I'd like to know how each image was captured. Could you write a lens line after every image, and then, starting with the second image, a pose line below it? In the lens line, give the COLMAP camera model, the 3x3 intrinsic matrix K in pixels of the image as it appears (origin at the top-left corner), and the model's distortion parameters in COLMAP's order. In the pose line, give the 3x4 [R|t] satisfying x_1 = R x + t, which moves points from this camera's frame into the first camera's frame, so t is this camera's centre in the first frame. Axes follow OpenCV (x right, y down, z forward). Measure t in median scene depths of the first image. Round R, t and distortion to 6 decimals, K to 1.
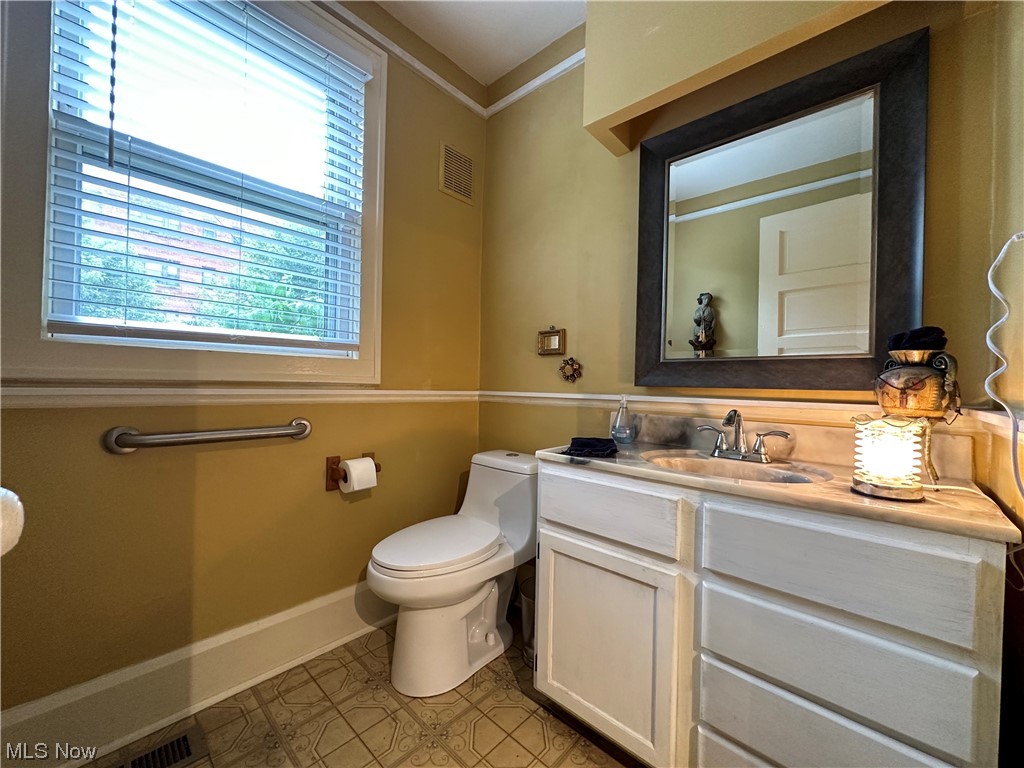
lens RADIAL K [[409.5, 0, 512.0], [0, 409.5, 385.1], [0, 0, 1]] dist [-0.000746, 0.000554]
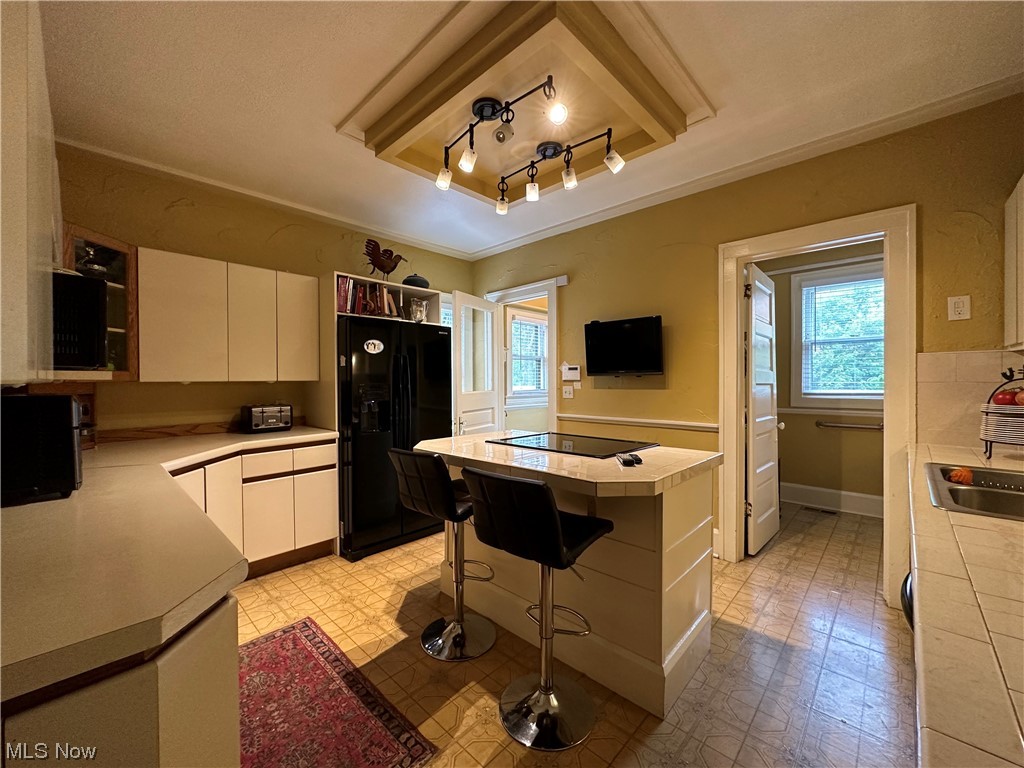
lens RADIAL K [[409.5, 0, 512.2], [0, 409.5, 383.9], [0, 0, 1]] dist [-0.000746, 0.000554]
pose [[-0.017158, -0.011834, -0.999783, 2.757200], [-0.001838, 0.999929, -0.011804, -0.172361], [0.999851, 0.001635, -0.017179, -1.687505]]
